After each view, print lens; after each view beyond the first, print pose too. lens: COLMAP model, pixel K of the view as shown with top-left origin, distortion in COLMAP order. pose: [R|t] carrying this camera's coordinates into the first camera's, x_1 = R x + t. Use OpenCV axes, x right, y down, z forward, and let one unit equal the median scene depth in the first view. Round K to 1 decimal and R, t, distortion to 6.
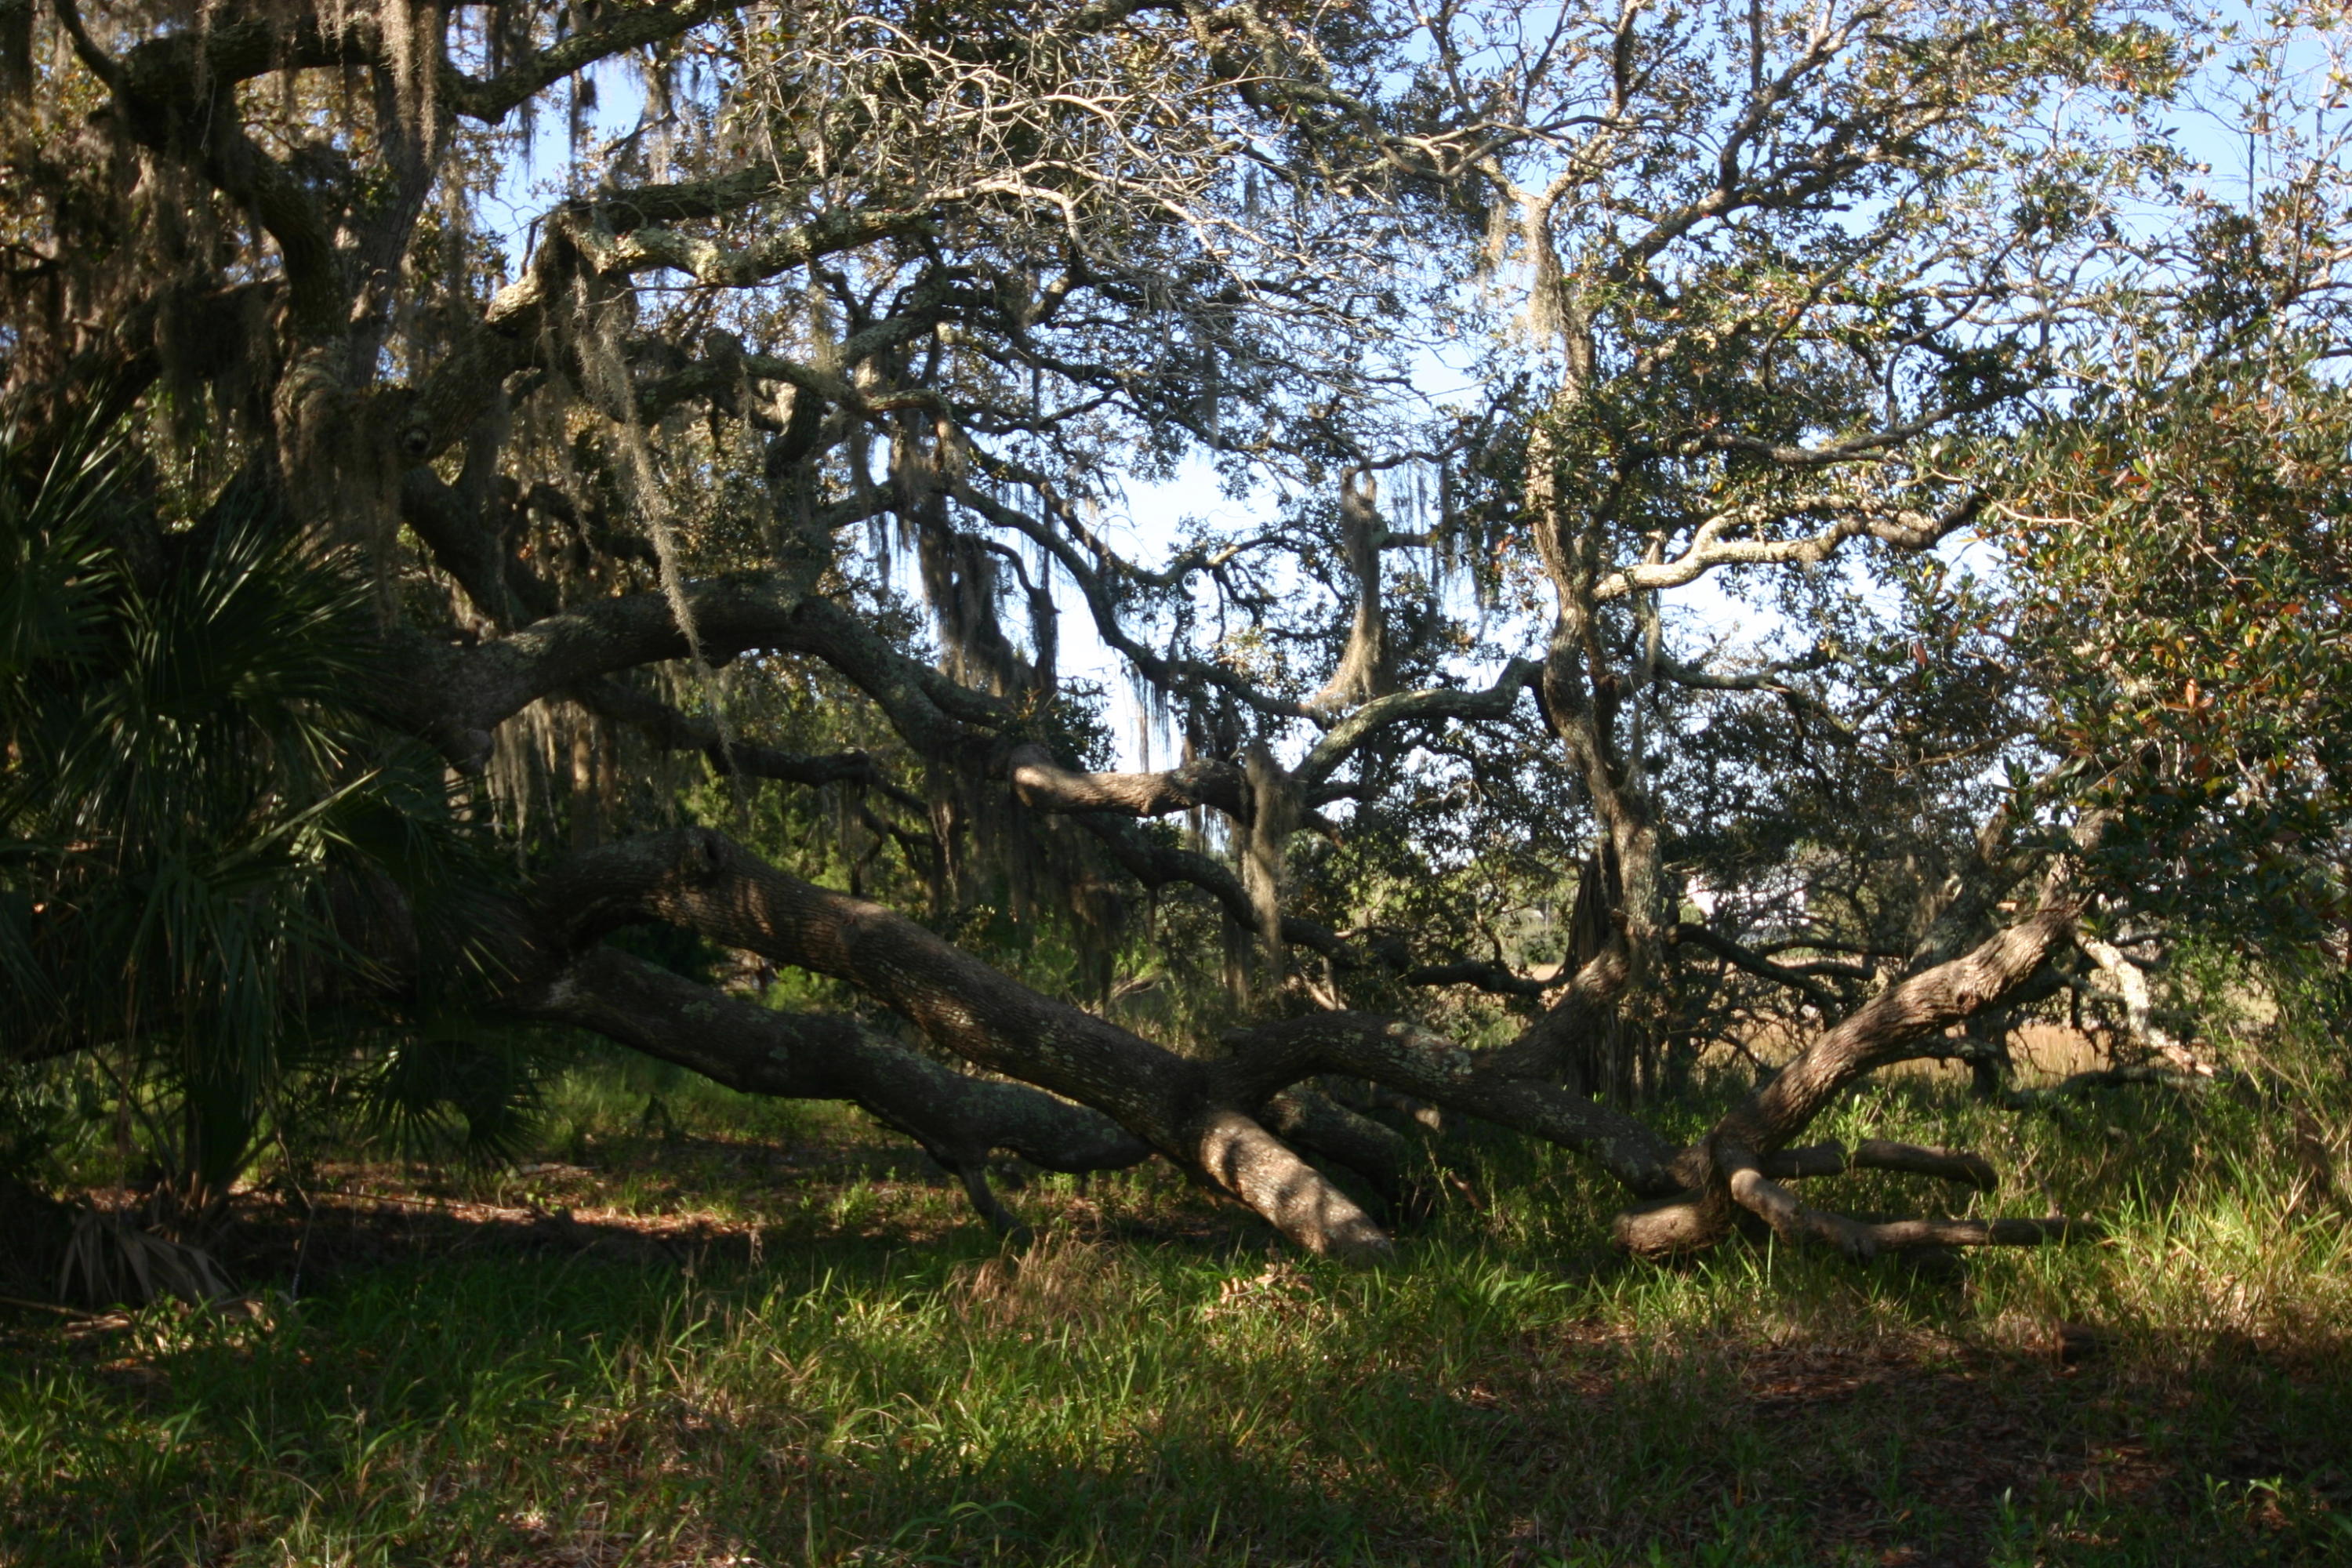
lens RADIAL K [[2389.5, 0, 1162.1], [0, 2389.5, 778.6], [0, 0, 1]] dist [-0.000397, 0.000000]
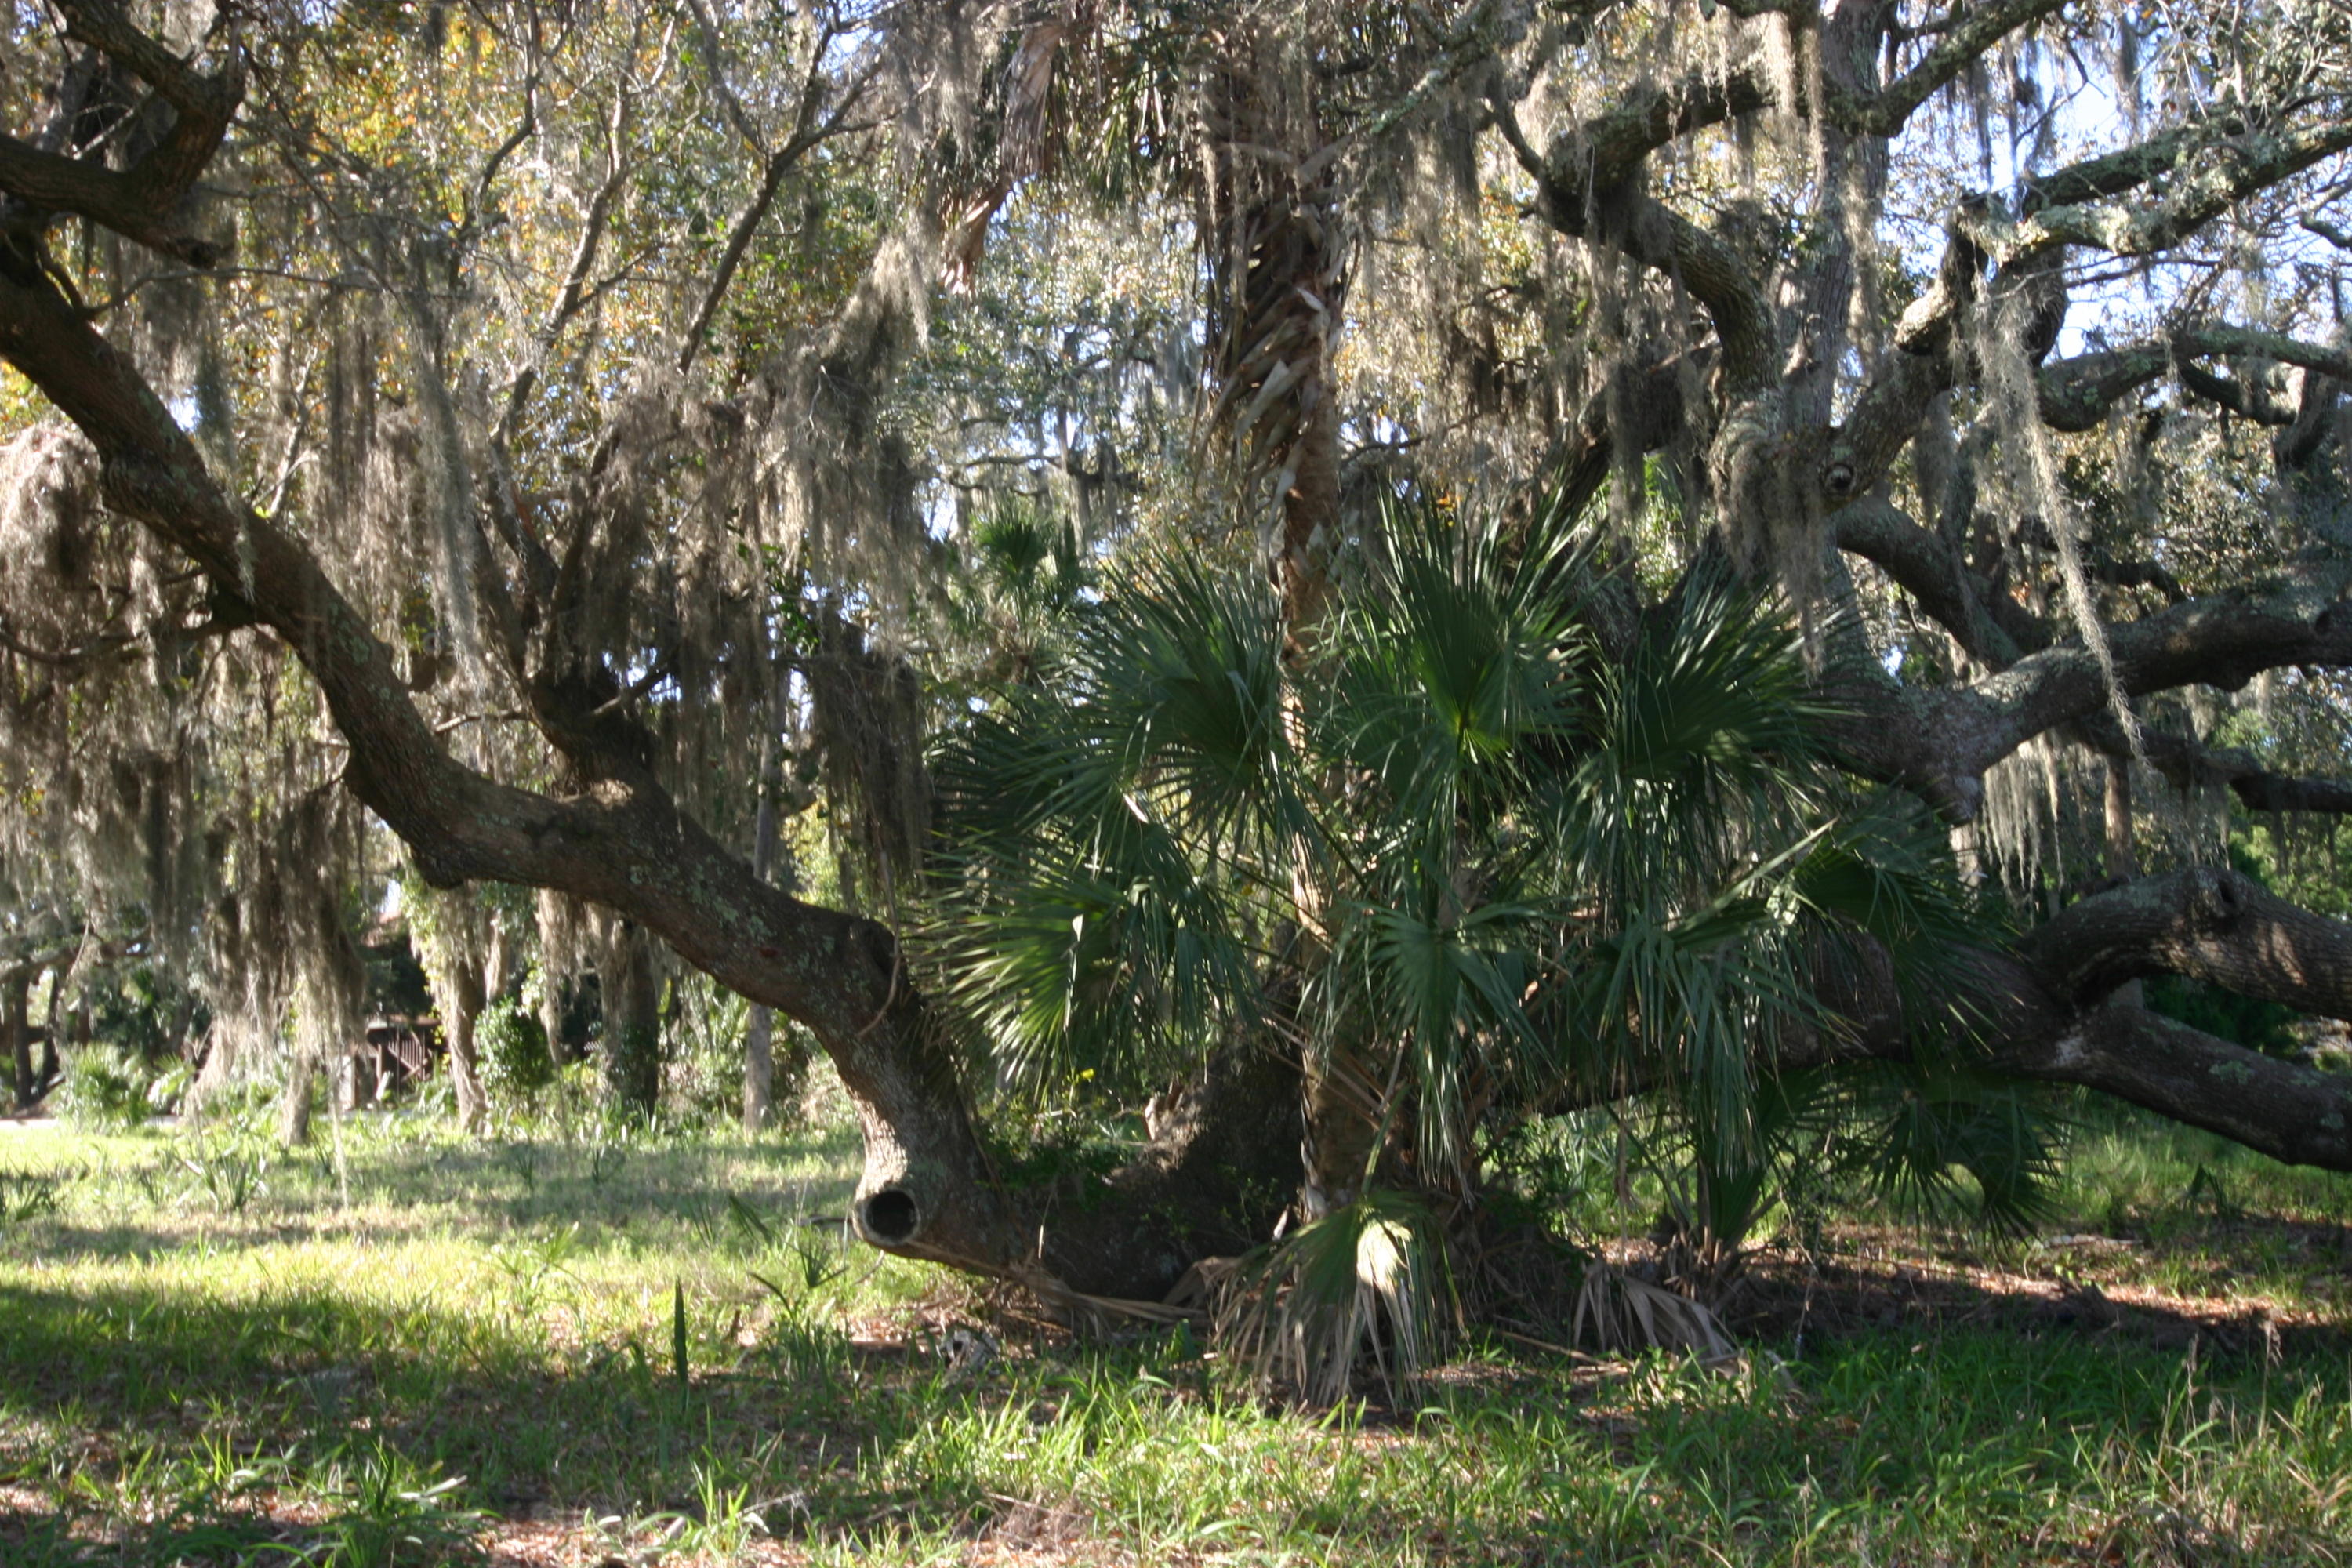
lens RADIAL K [[2389.5, 0, 1153.9], [0, 2389.5, 781.3], [0, 0, 1]] dist [-0.000397, 0.000000]
pose [[0.805217, -0.064610, -0.589450, 0.014856], [0.049954, 0.997904, -0.041141, 0.003931], [0.590872, 0.003682, 0.806757, 0.028812]]
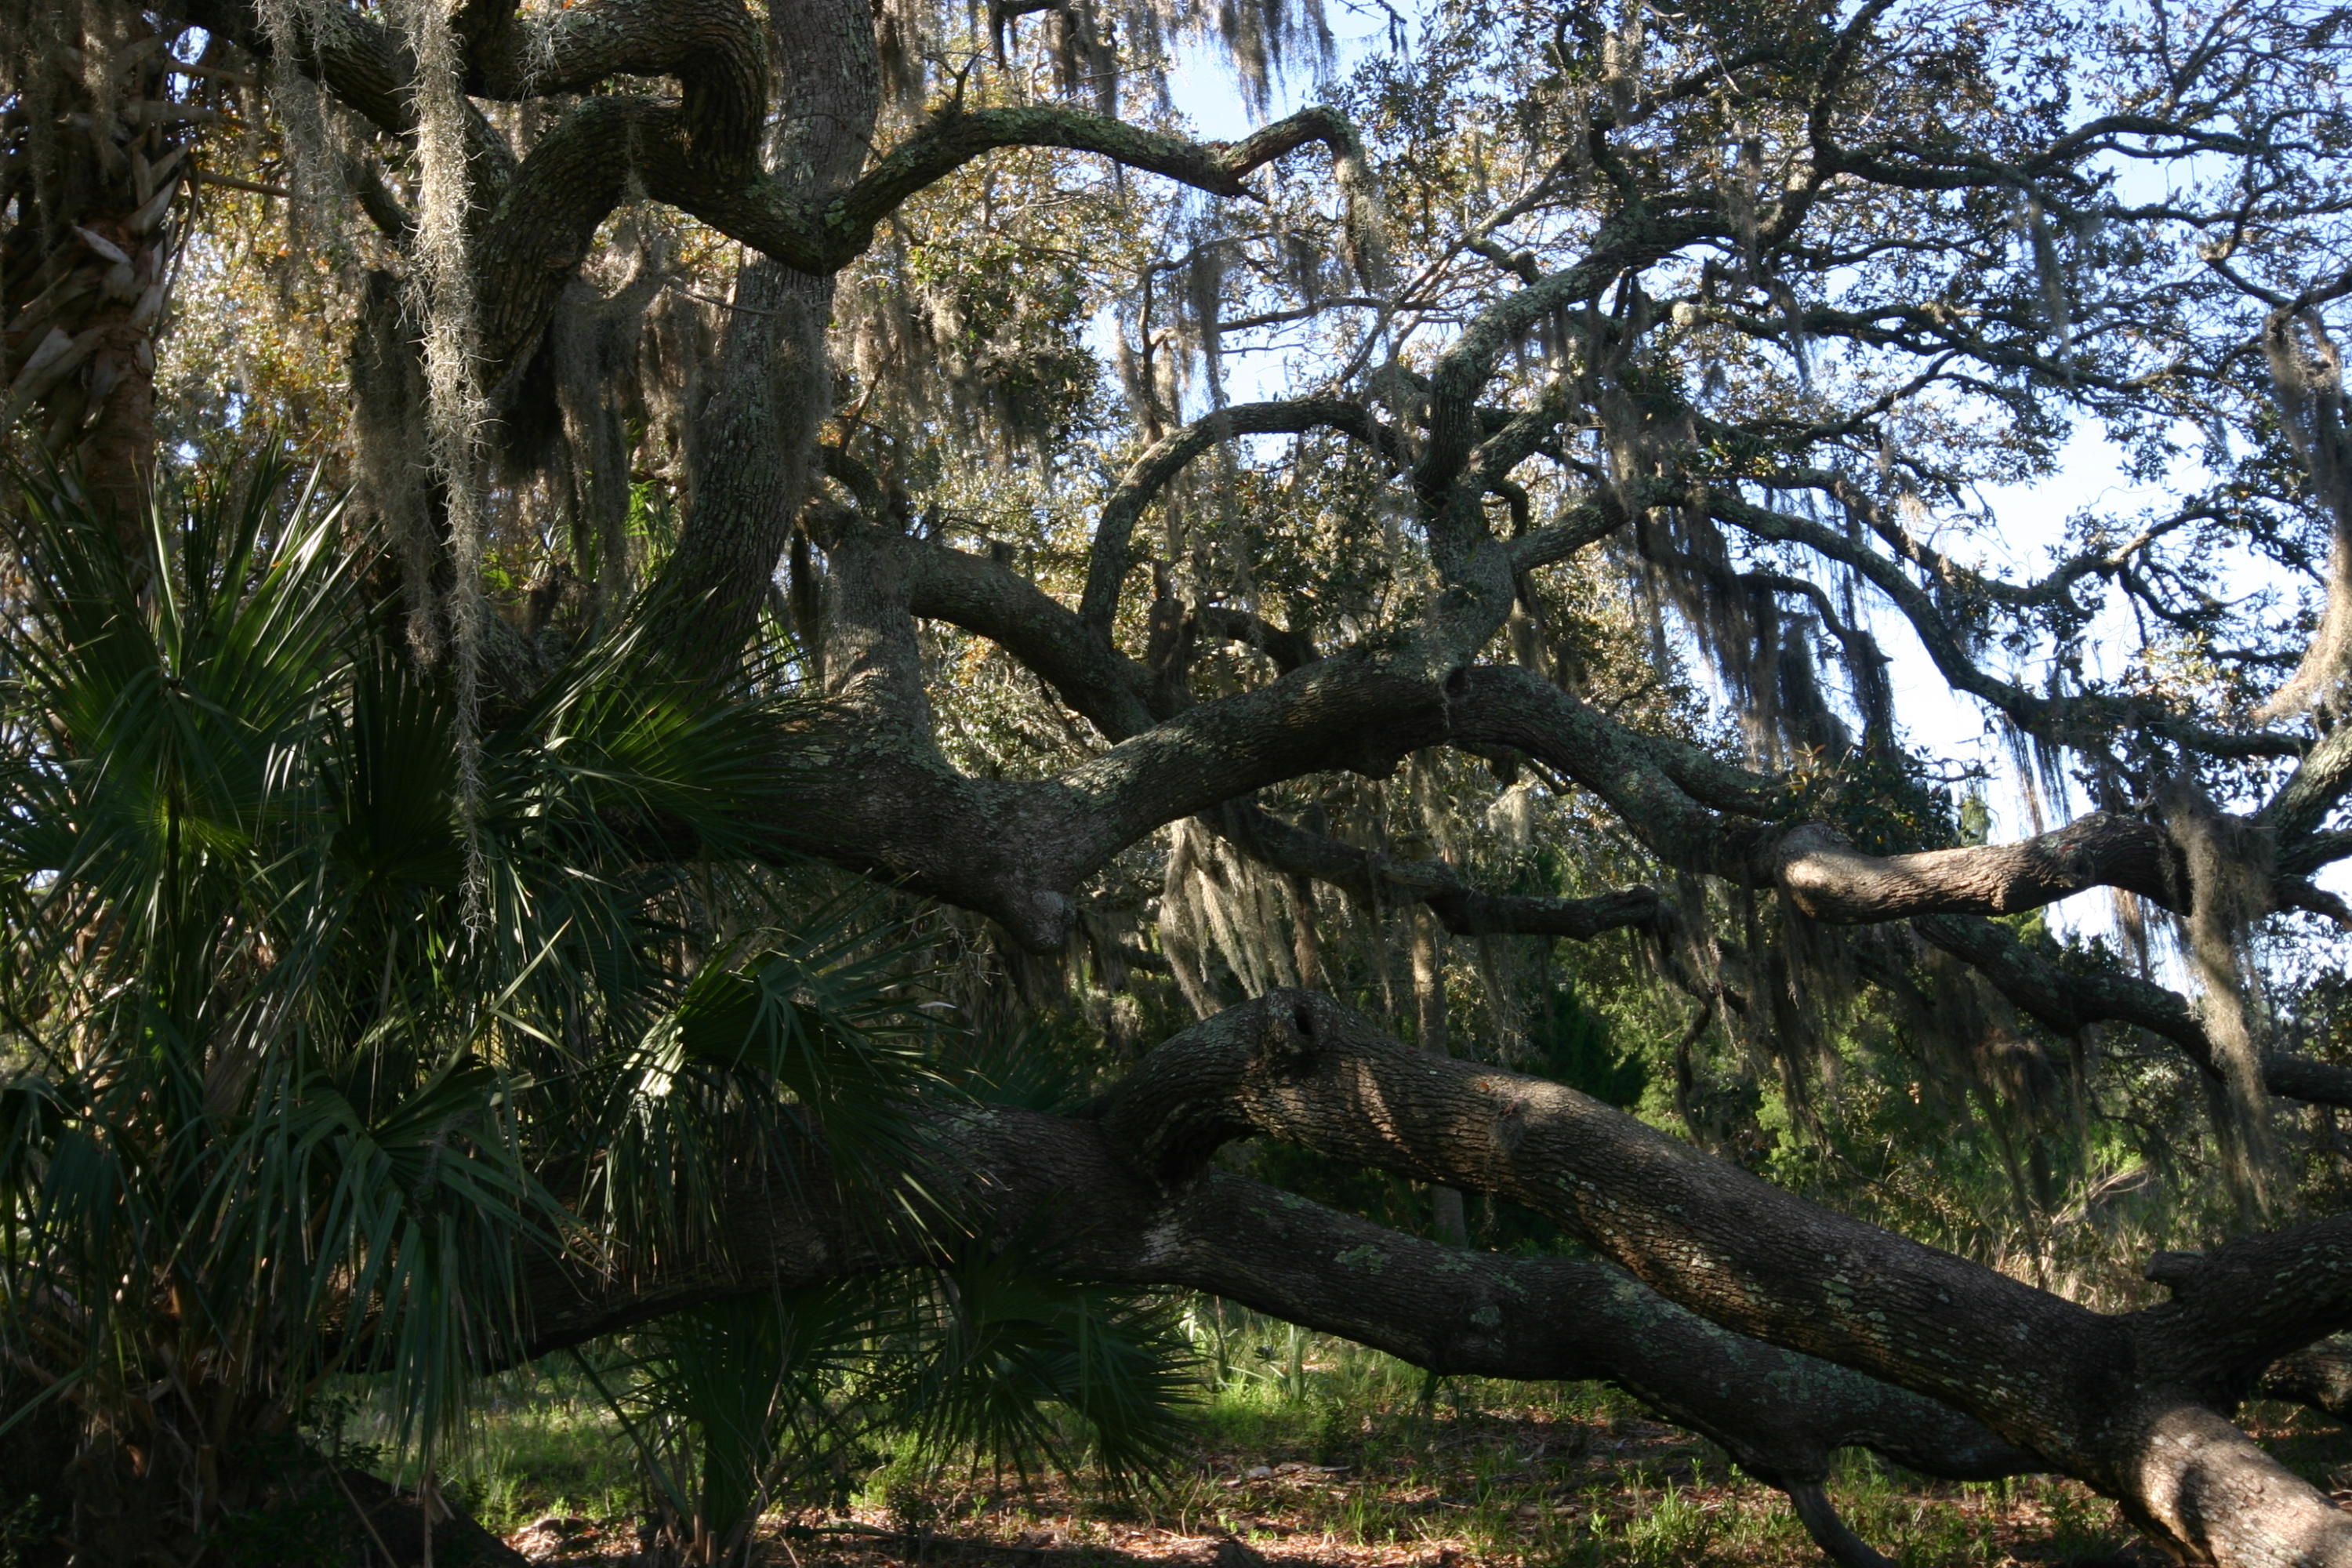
lens RADIAL K [[2389.5, 0, 1168.4], [0, 2389.5, 783.2], [0, 0, 1]] dist [-0.000397, 0.000000]
pose [[0.912025, -0.125075, -0.390597, 0.037102], [0.090228, 0.990221, -0.106406, 0.024757], [0.400086, 0.061802, 0.914392, 0.287276]]
